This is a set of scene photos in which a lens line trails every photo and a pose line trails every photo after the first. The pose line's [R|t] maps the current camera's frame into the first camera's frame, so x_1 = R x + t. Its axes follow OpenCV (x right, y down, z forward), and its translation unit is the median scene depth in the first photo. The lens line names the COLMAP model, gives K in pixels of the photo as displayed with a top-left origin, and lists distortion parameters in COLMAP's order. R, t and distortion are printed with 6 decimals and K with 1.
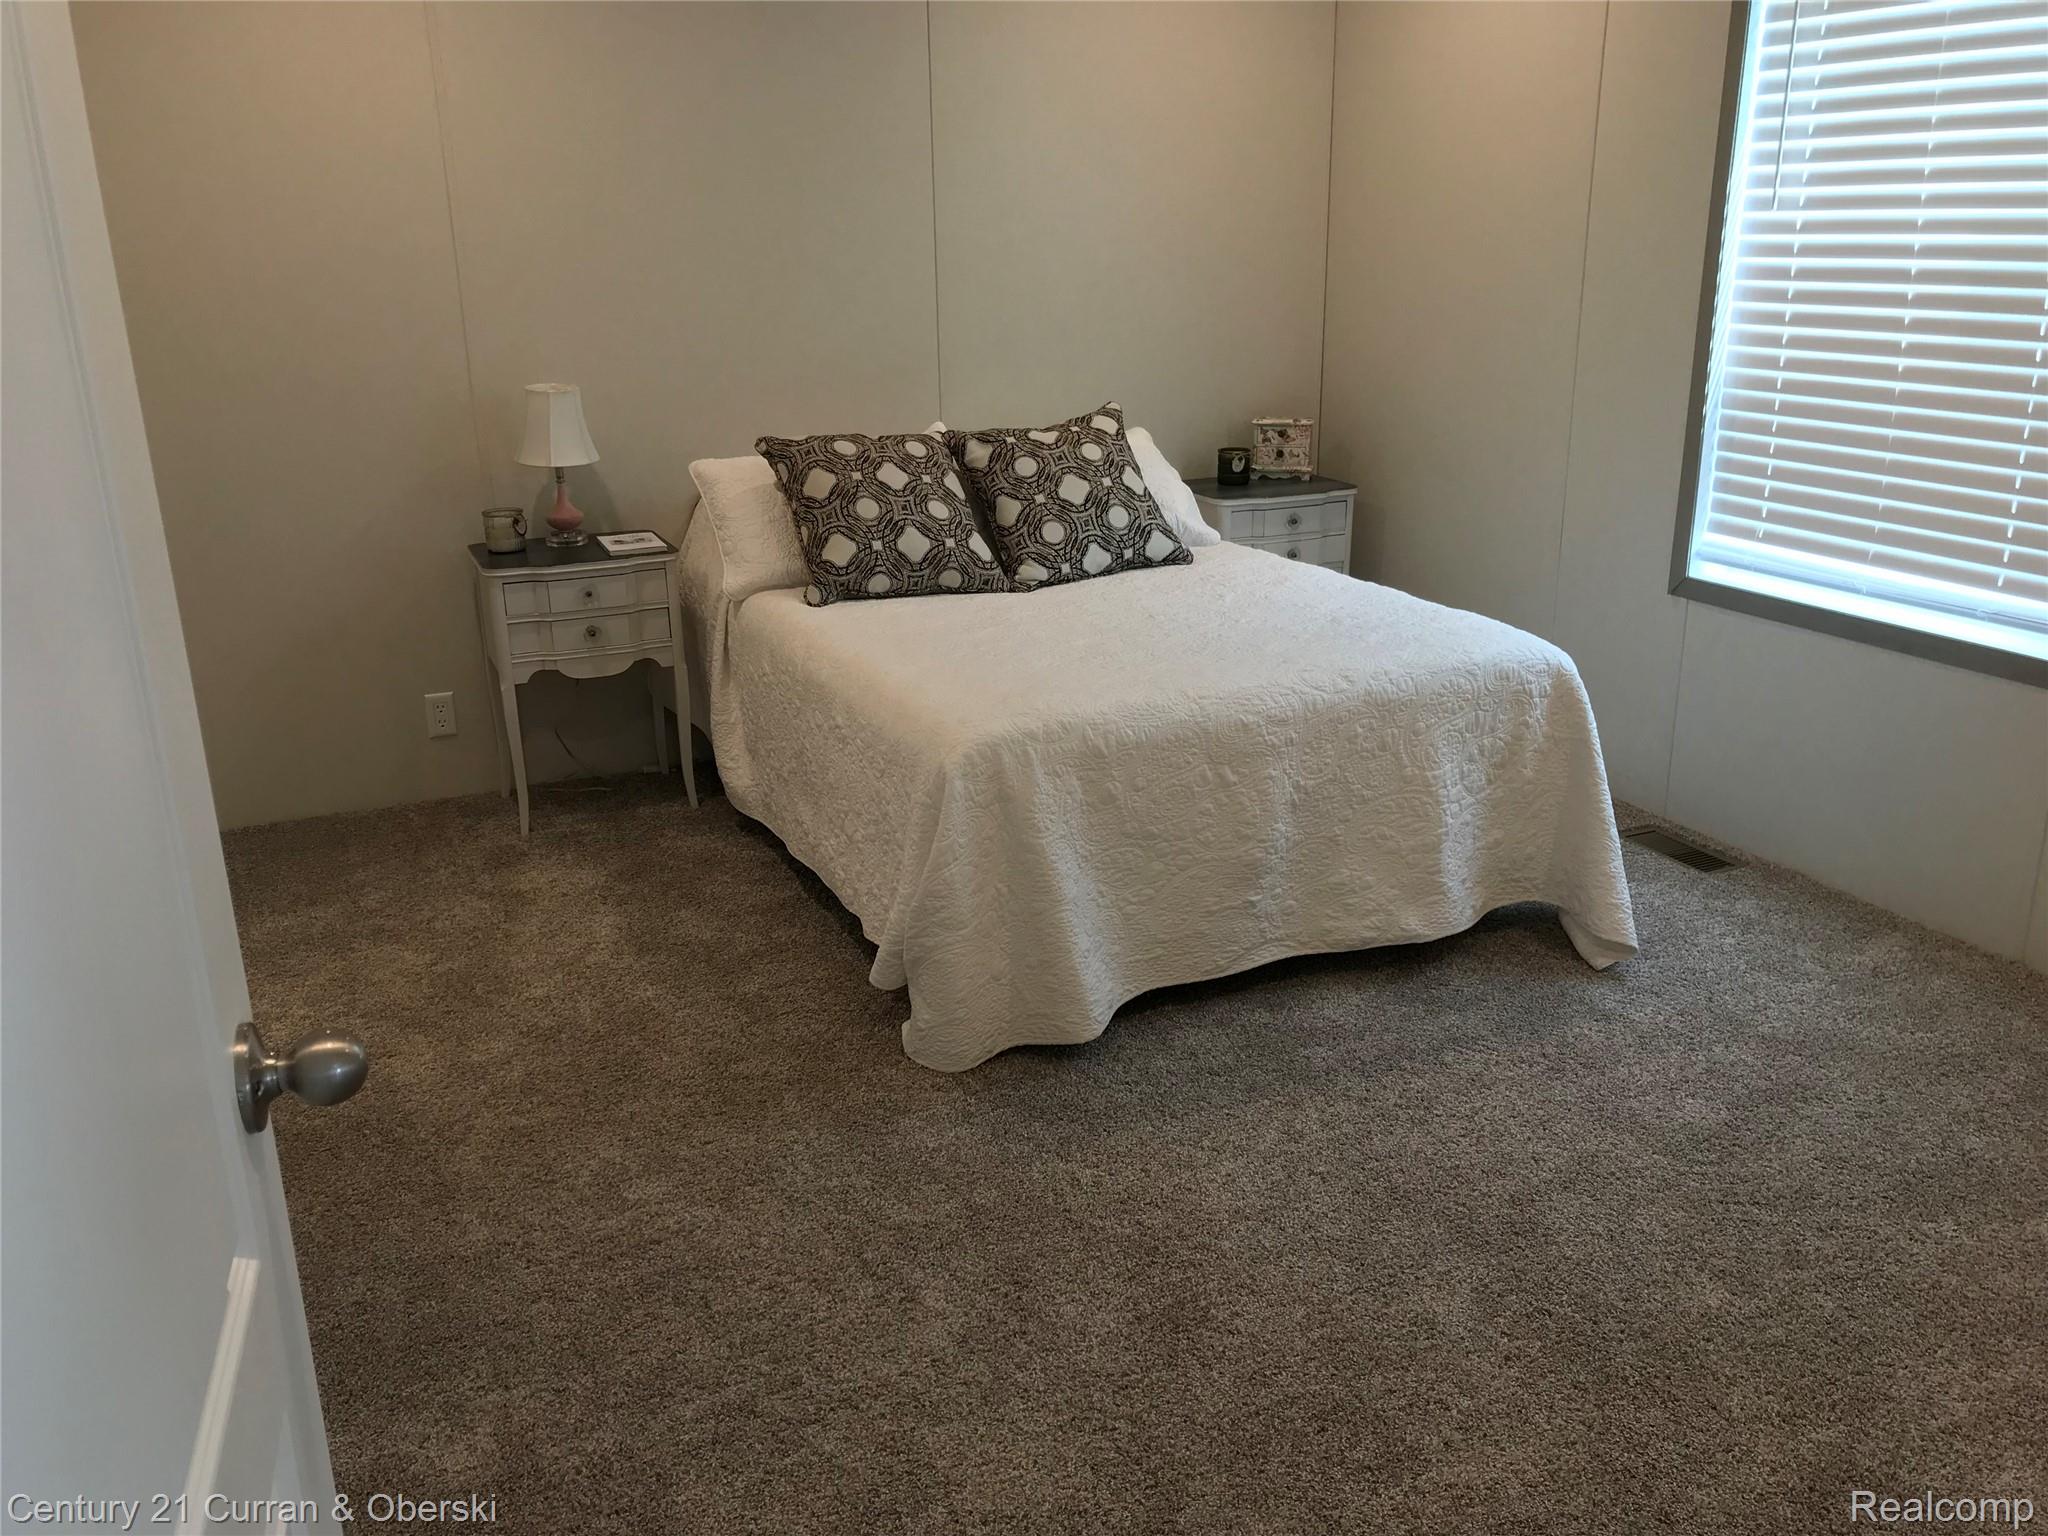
lens RADIAL K [[1661.8, 0, 1024.0], [0, 1661.8, 768.0], [0, 0, 1]] dist [0.012851, -0.005450]
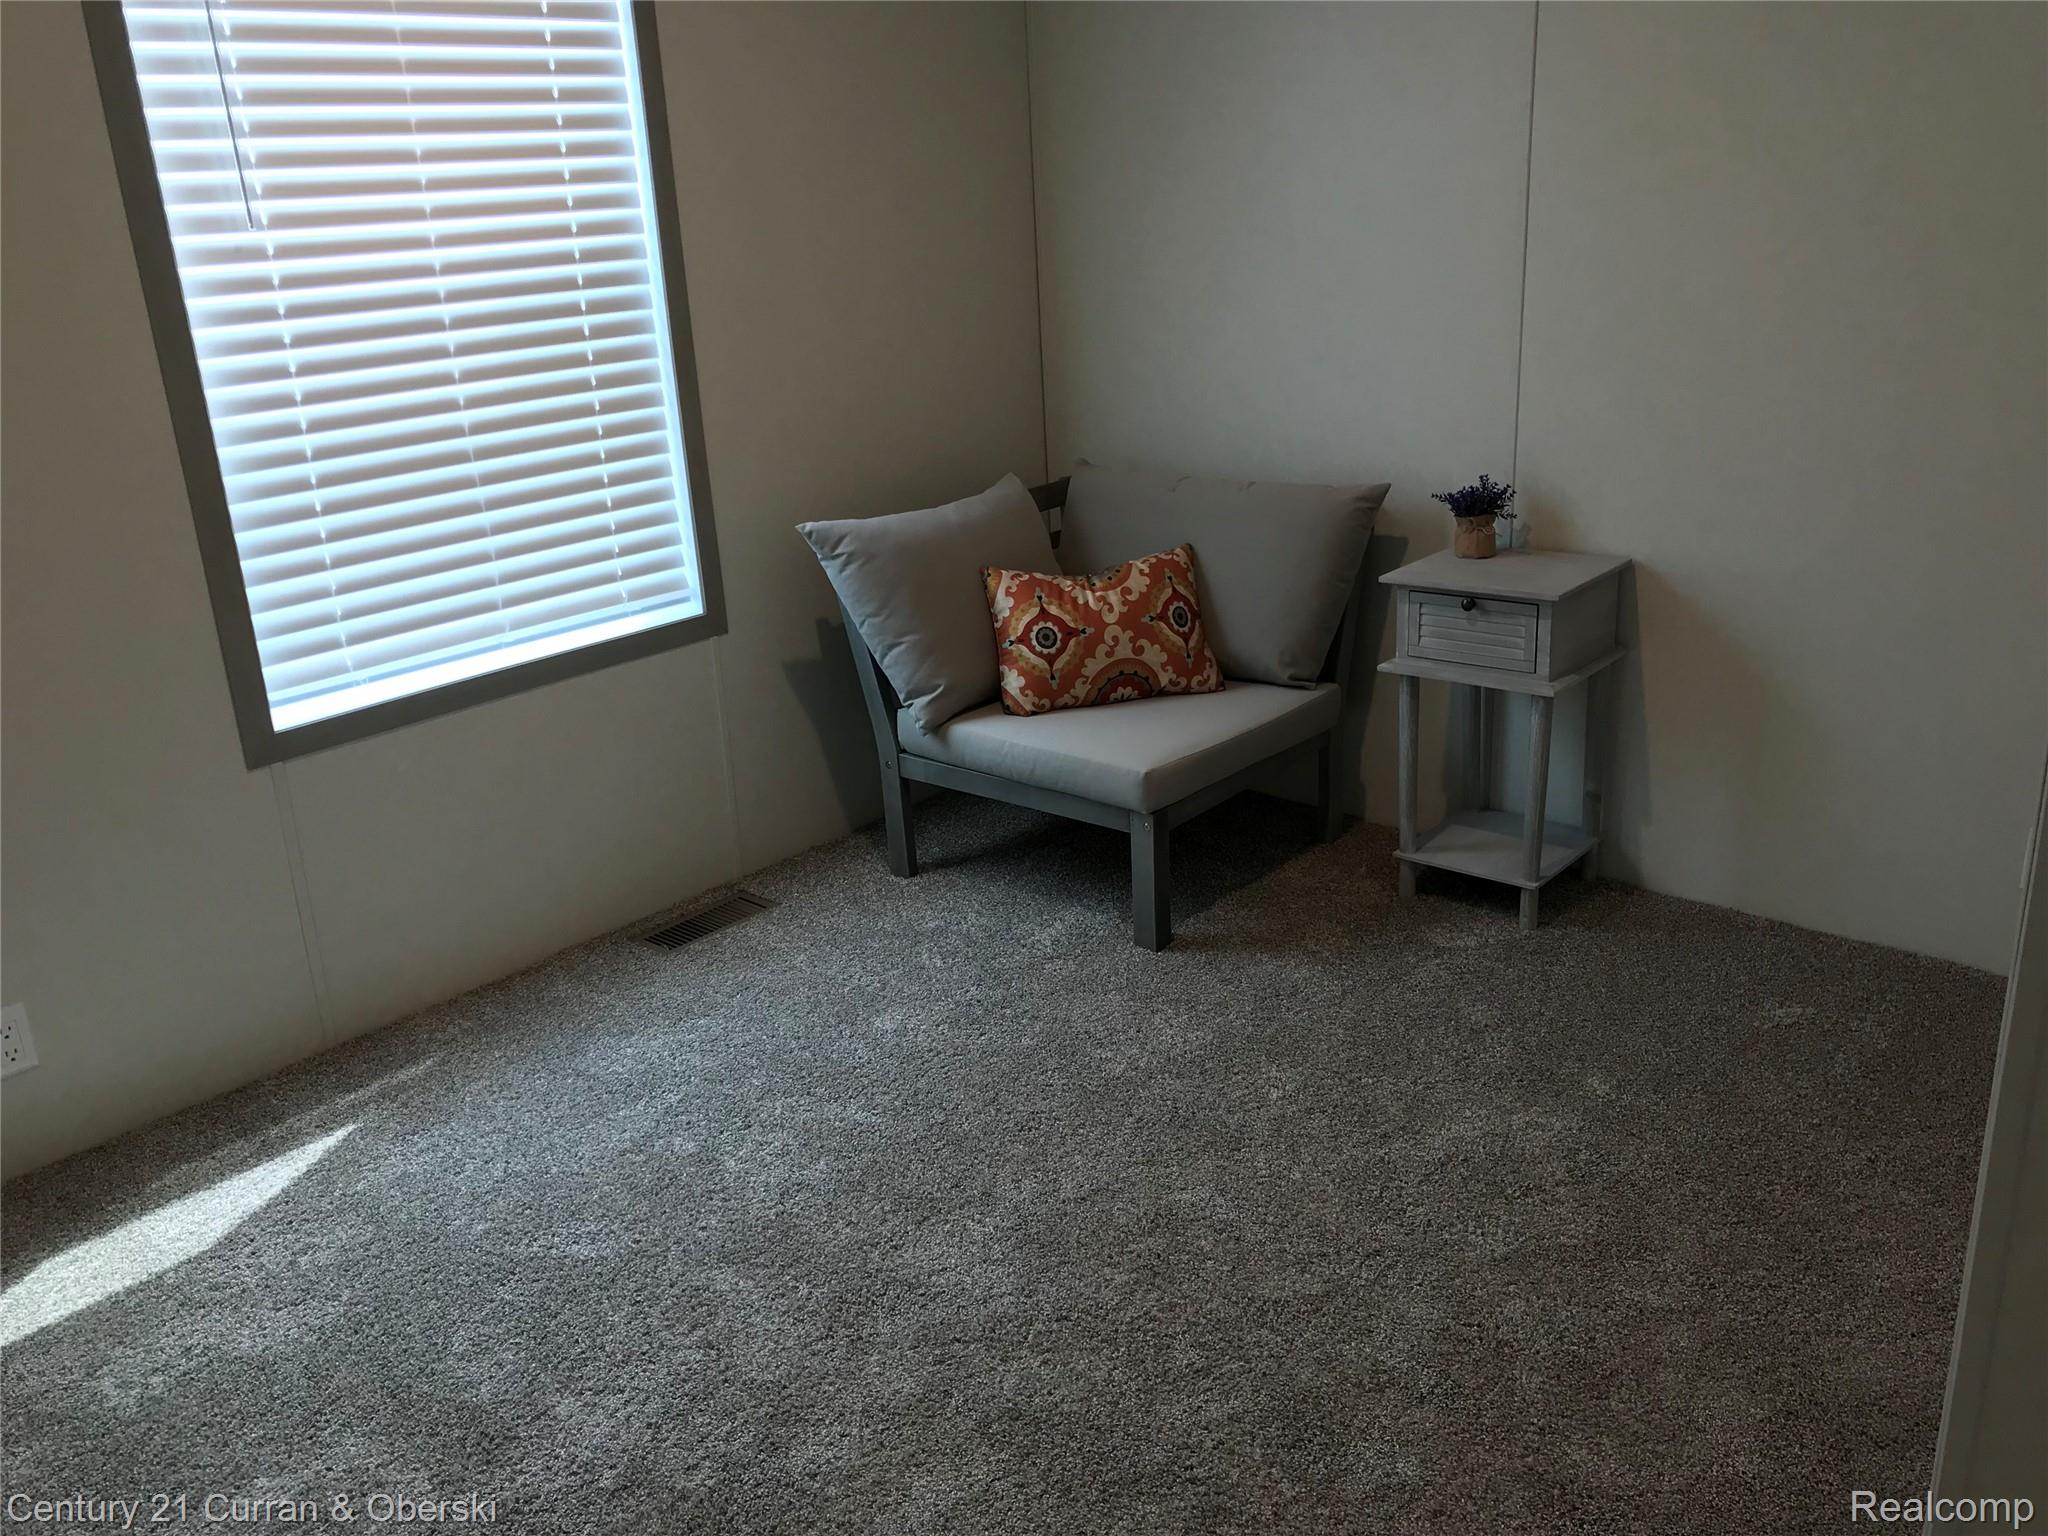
lens RADIAL K [[1661.8, 0, 1024.0], [0, 1661.8, 768.0], [0, 0, 1]] dist [0.012851, -0.005450]
pose [[-0.382923, -0.263643, 0.885360, -0.388856], [0.357811, 0.841266, 0.405268, -0.285389], [-0.851670, 0.471978, -0.227805, 0.904594]]
